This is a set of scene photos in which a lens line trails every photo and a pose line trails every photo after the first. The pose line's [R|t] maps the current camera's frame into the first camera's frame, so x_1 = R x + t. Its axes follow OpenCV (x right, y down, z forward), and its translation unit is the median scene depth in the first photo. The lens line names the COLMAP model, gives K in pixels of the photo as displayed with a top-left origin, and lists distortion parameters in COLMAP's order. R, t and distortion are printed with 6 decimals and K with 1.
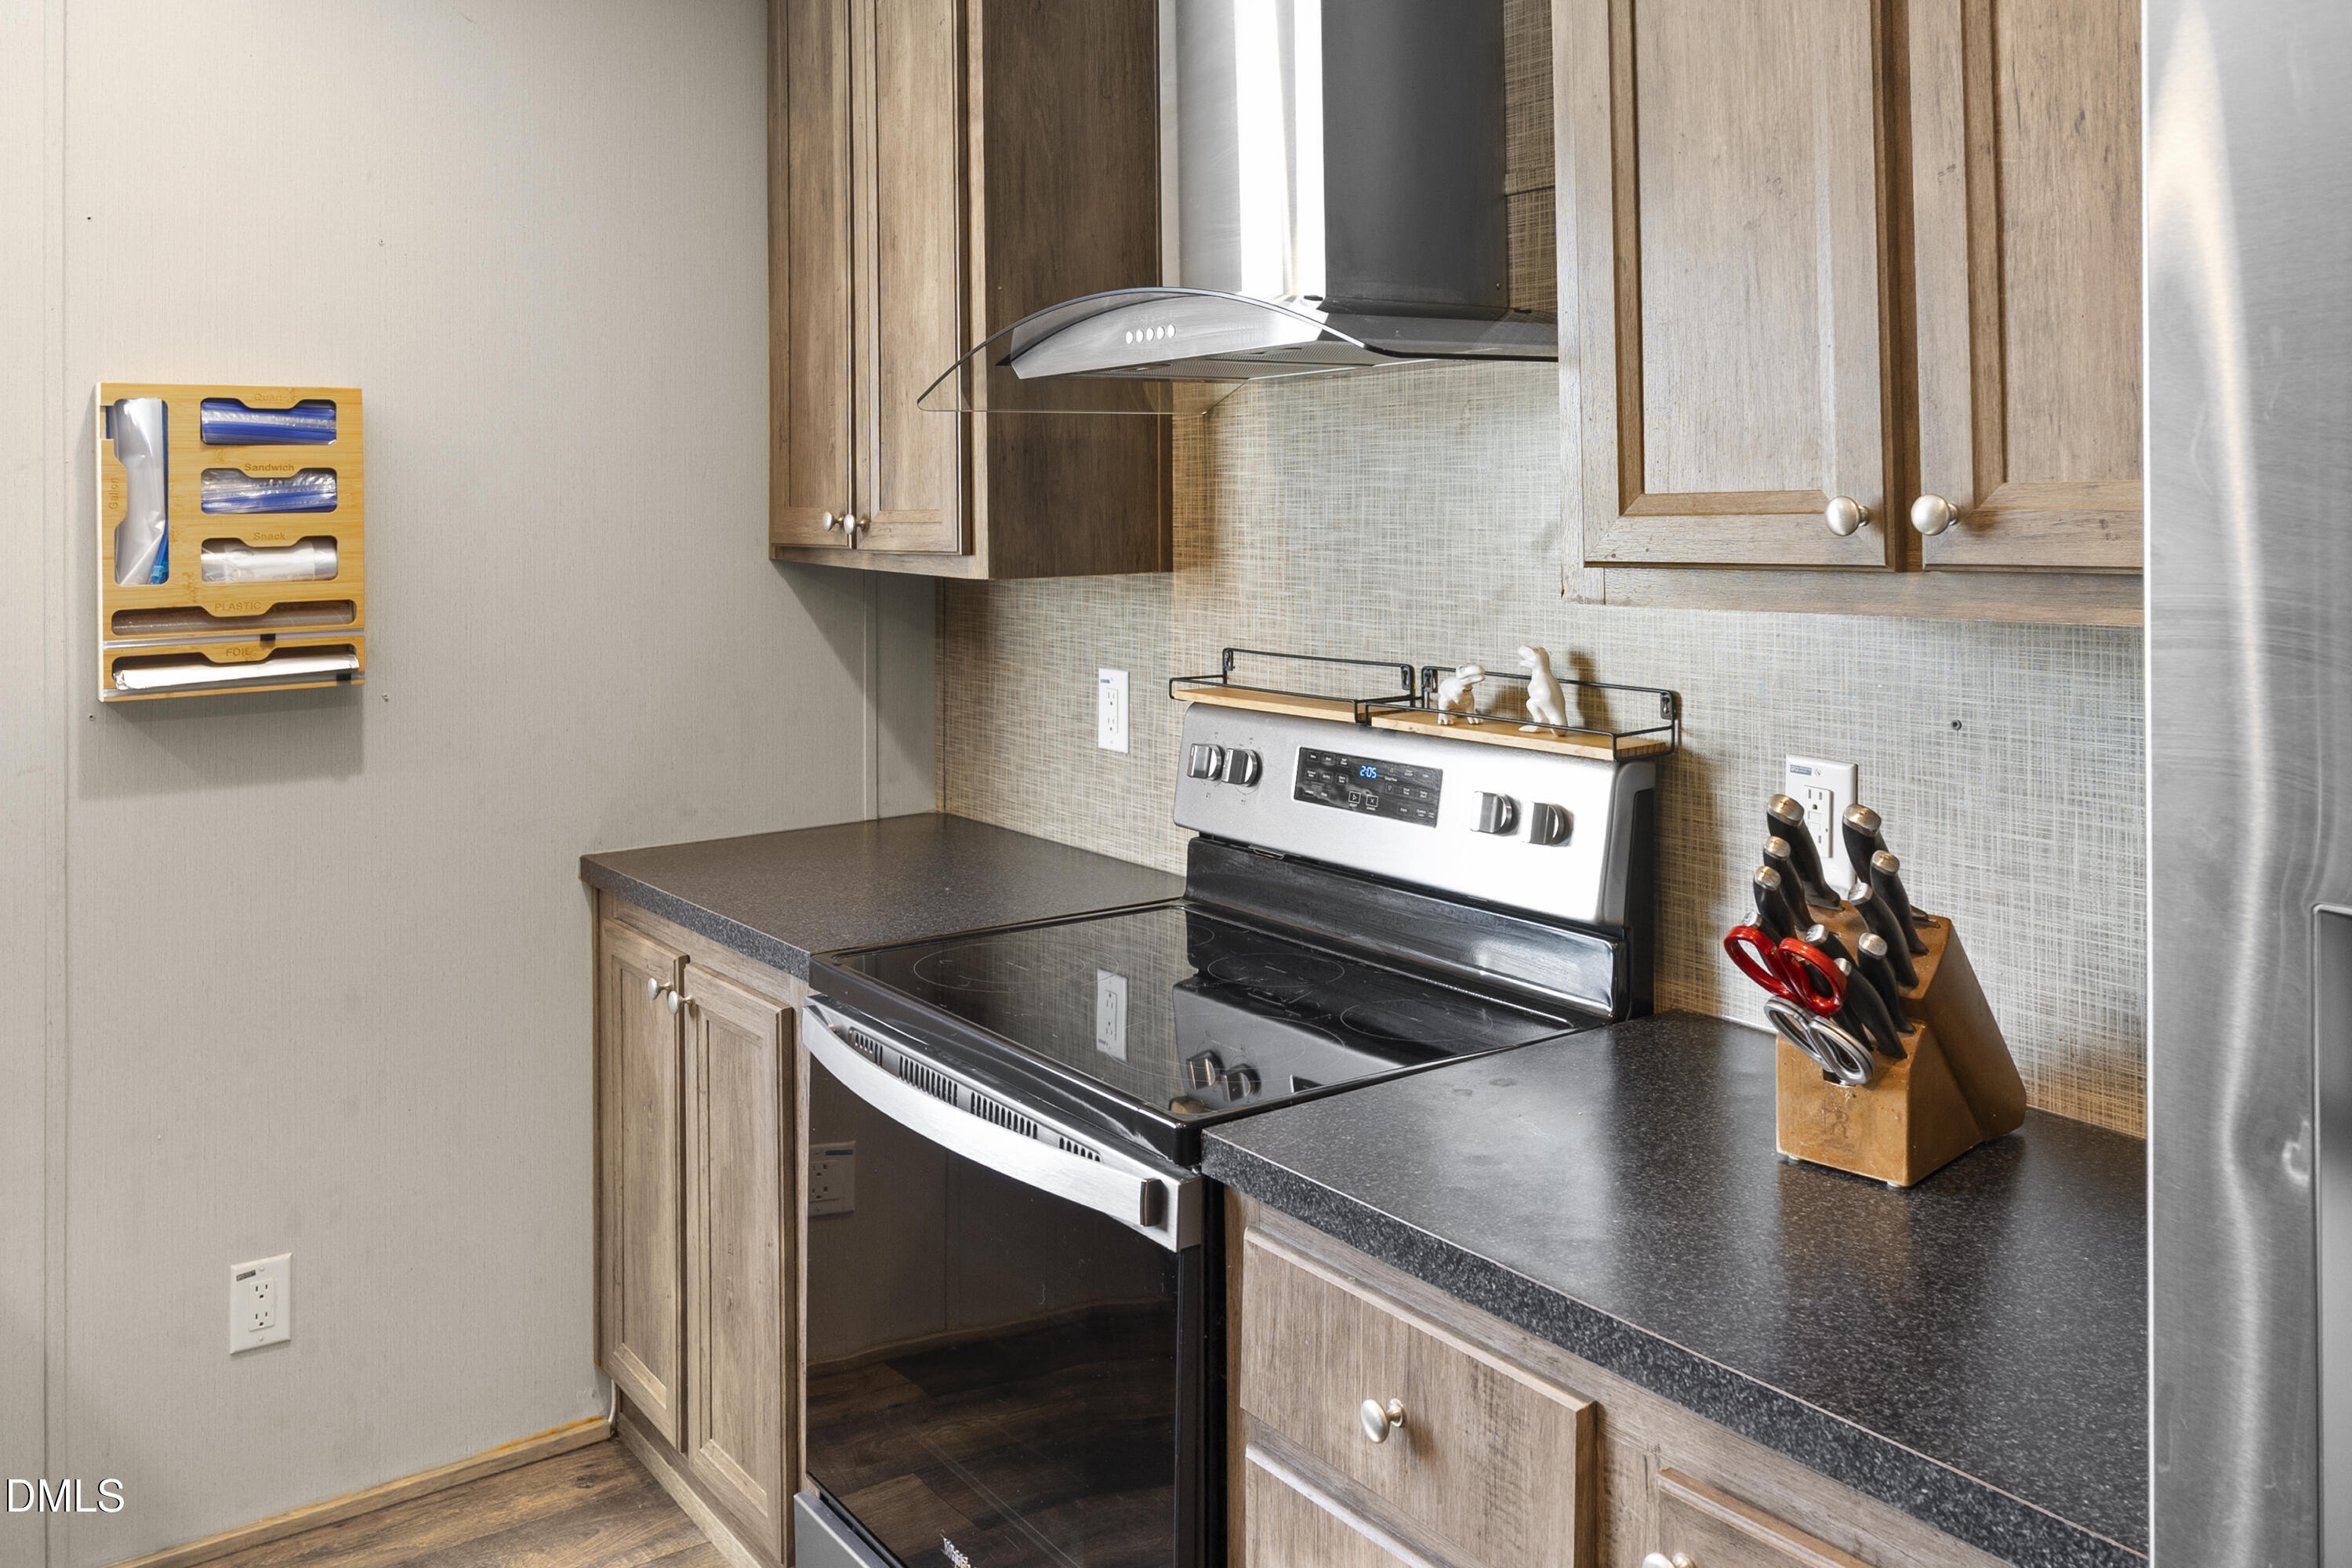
lens RADIAL K [[1821.3, 0, 1204.8], [0, 1821.3, 482.2], [0, 0, 1]] dist [0.011758, 0.003654]
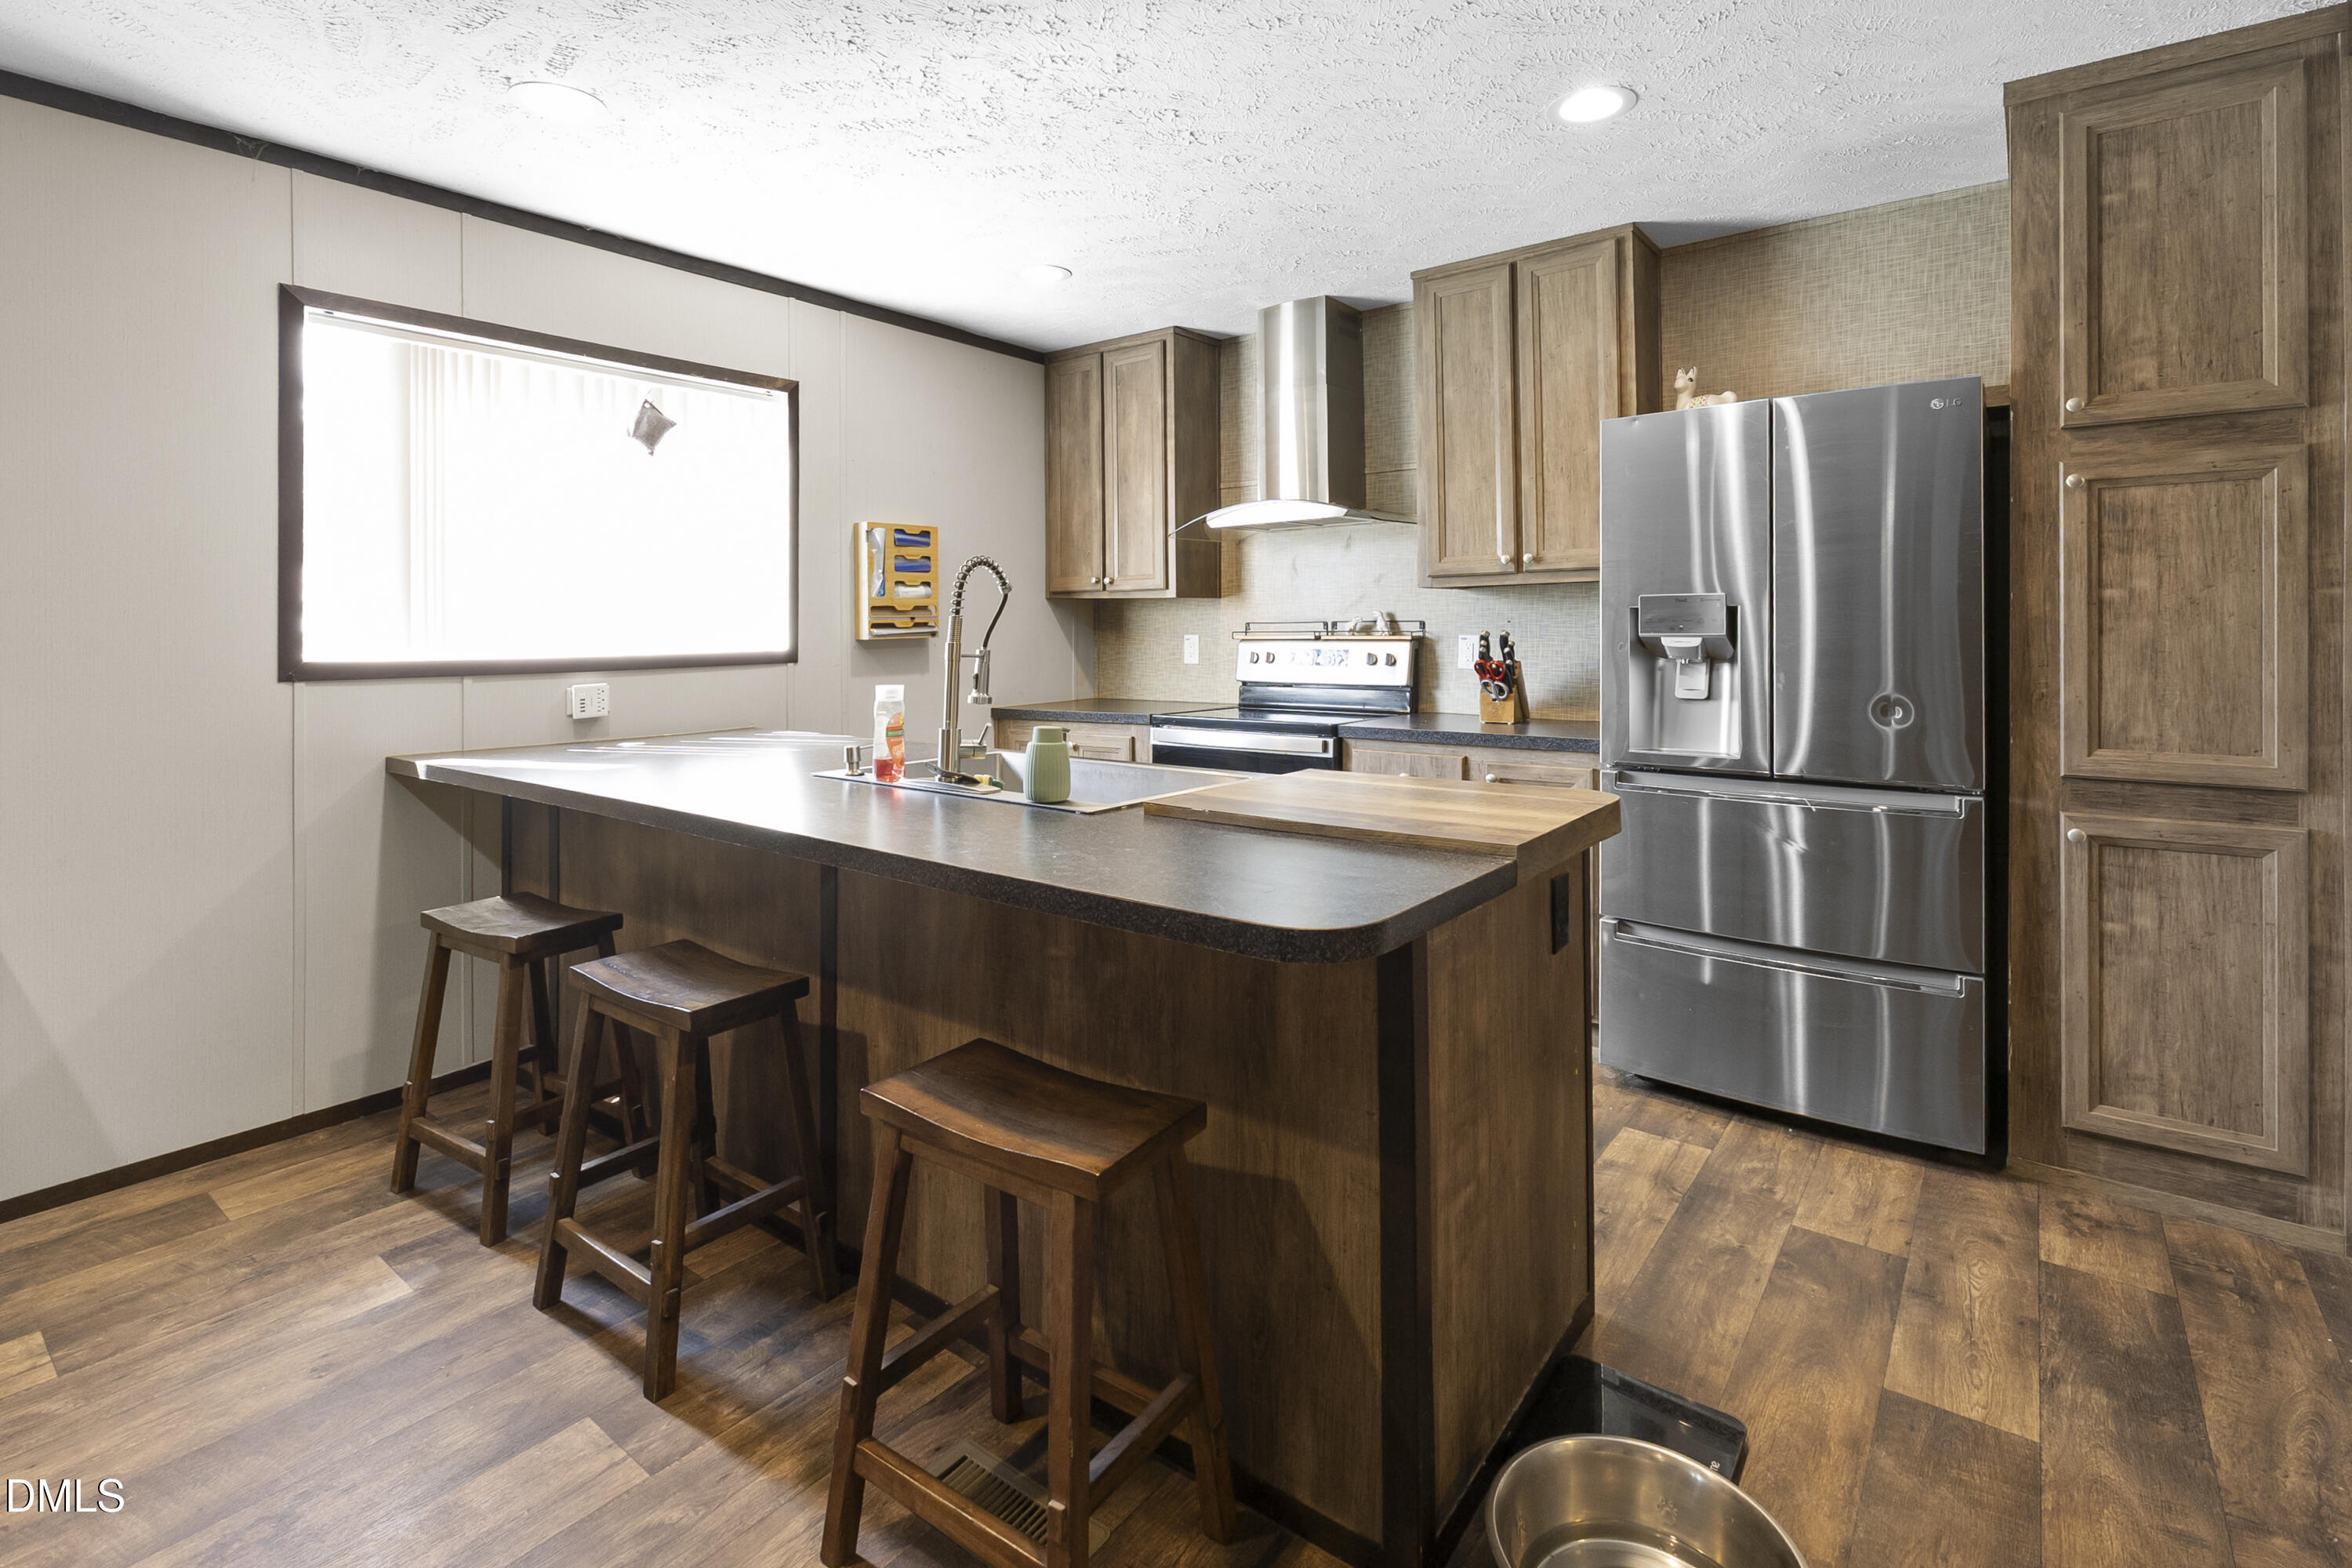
lens RADIAL K [[1065.7, 0, 1182.2], [0, 1065.7, 629.2], [0, 0, 1]] dist [-0.007413, 0.001018]
pose [[0.964391, -0.003346, 0.264460, -0.709363], [-0.000802, 0.999878, 0.015577, 0.098676], [-0.264480, -0.015235, 0.964271, -0.814993]]
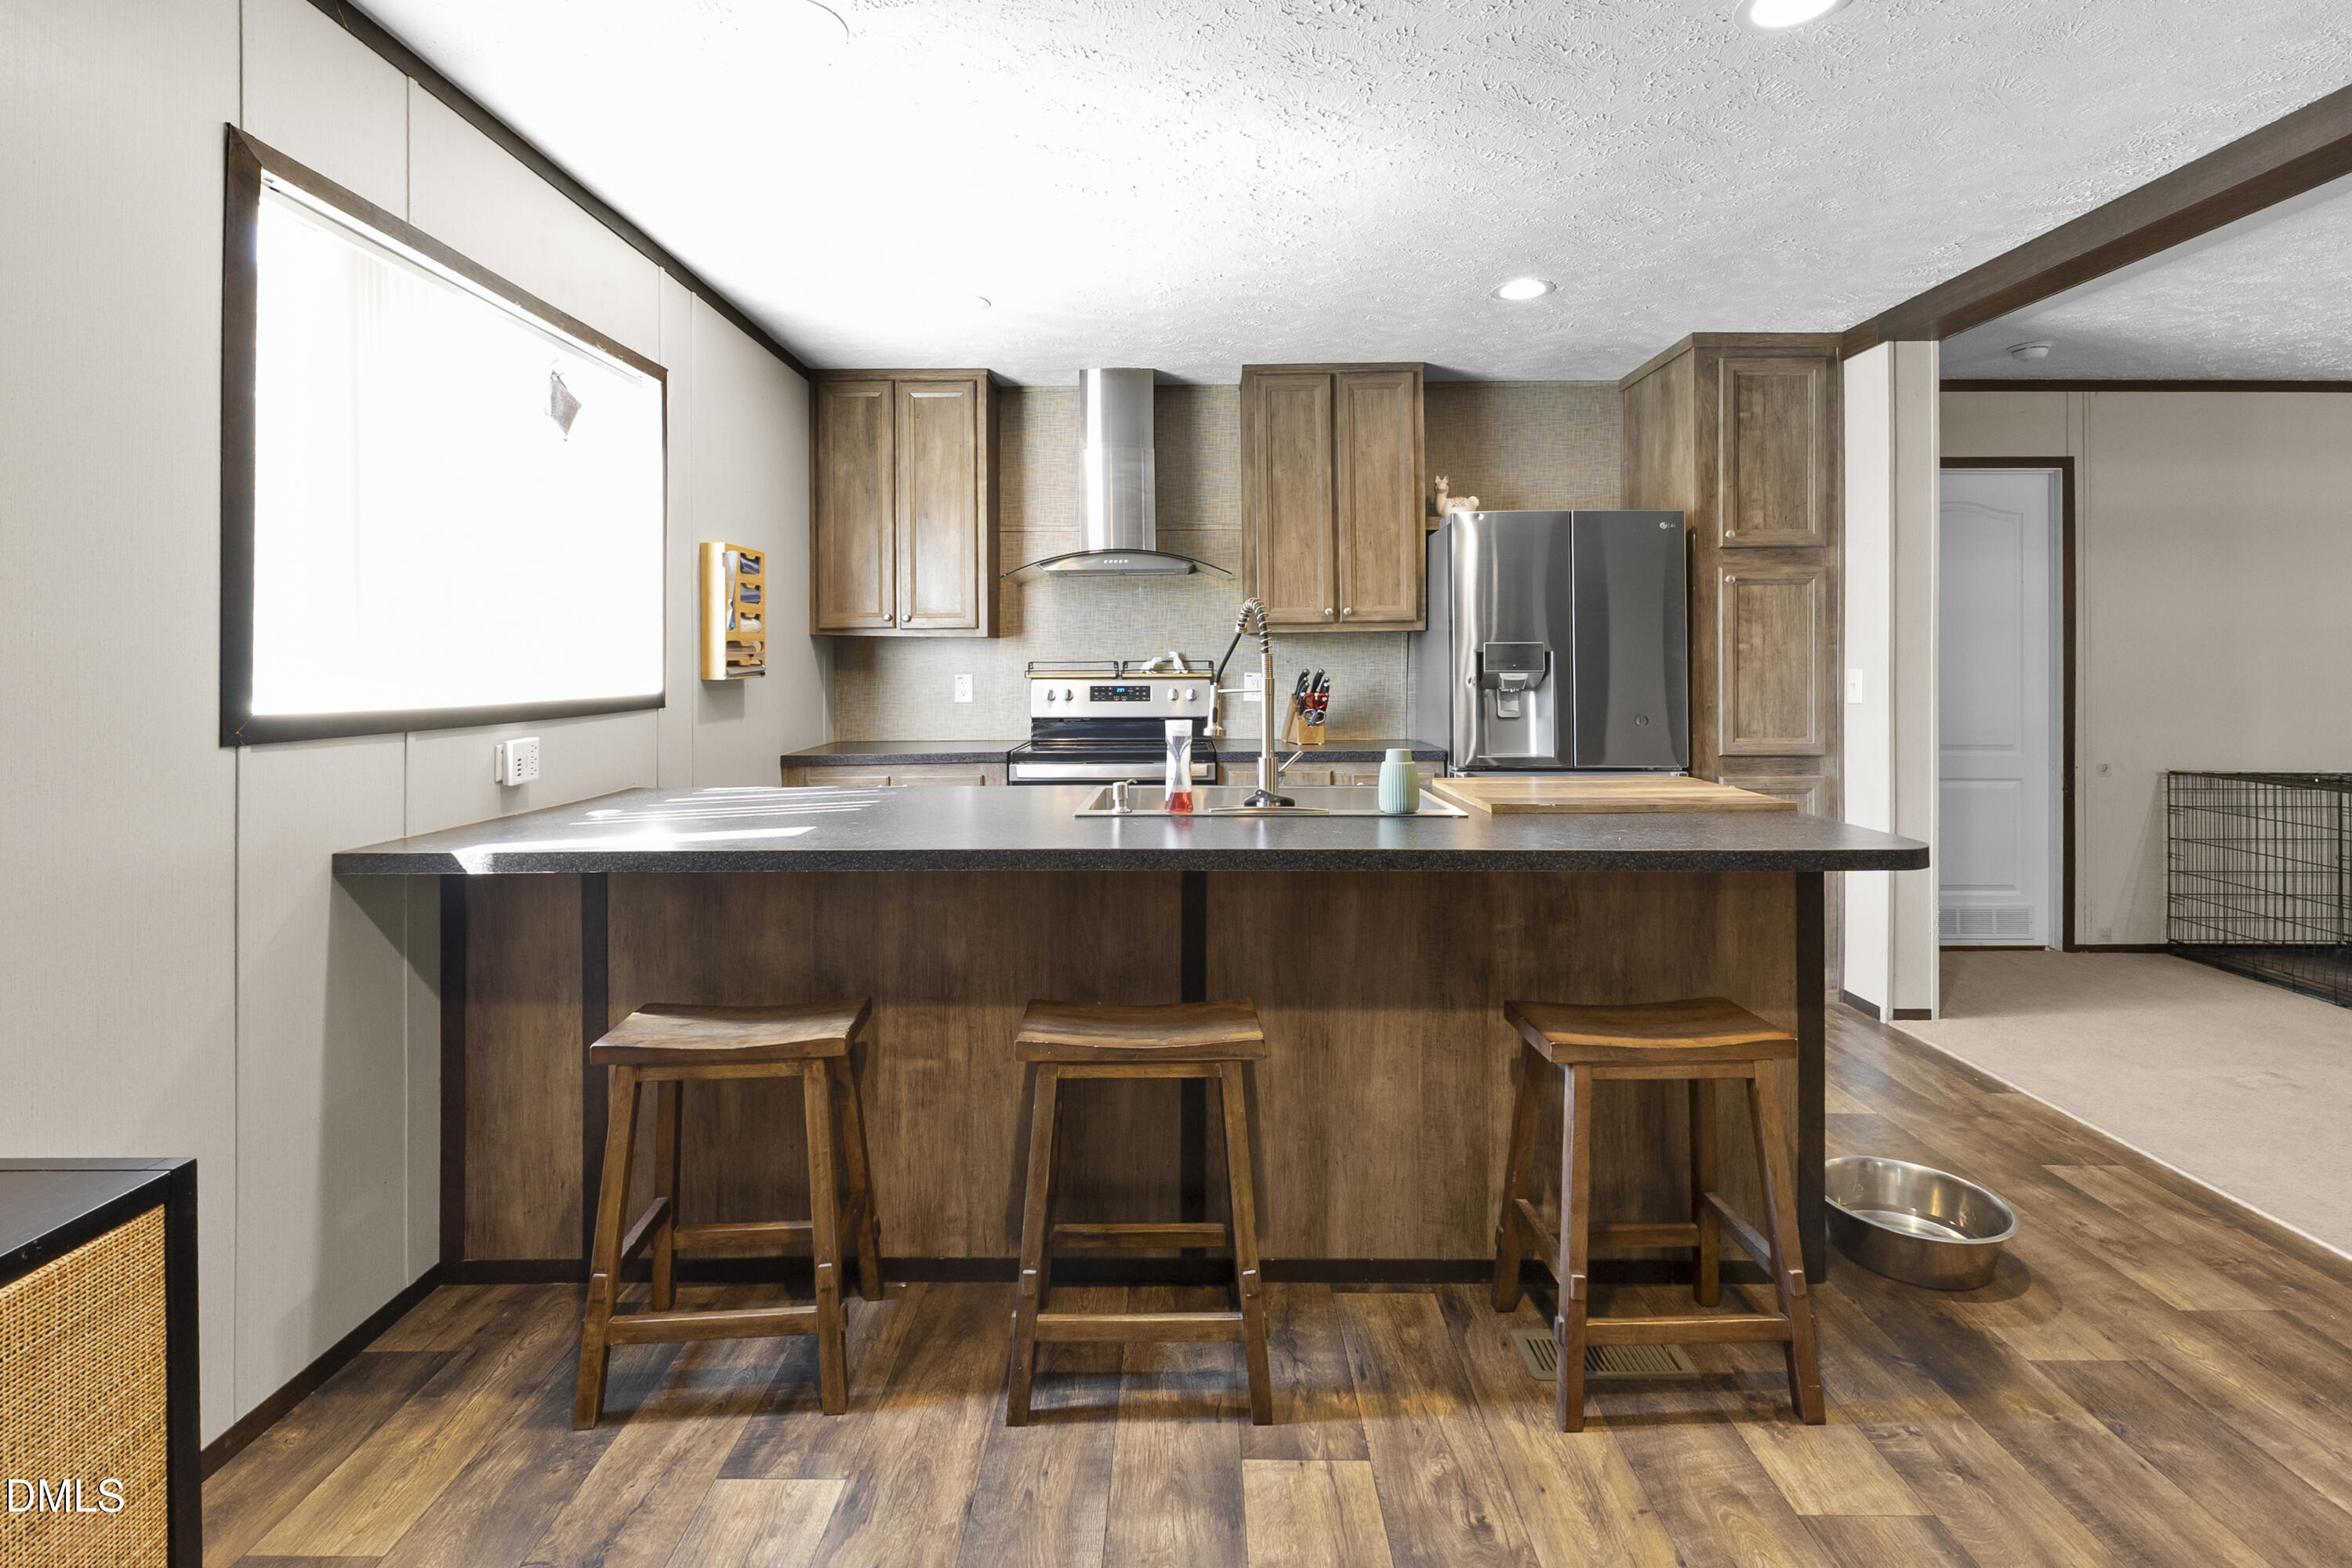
lens RADIAL K [[1059.7, 0, 1125.4], [0, 1059.7, 671.5], [0, 0, 1]] dist [-0.005817, 0.000586]
pose [[0.629619, -0.004526, 0.776891, -1.662898], [-0.009433, 0.999865, 0.013470, 0.107466], [-0.776847, -0.015809, 0.629491, -0.320640]]
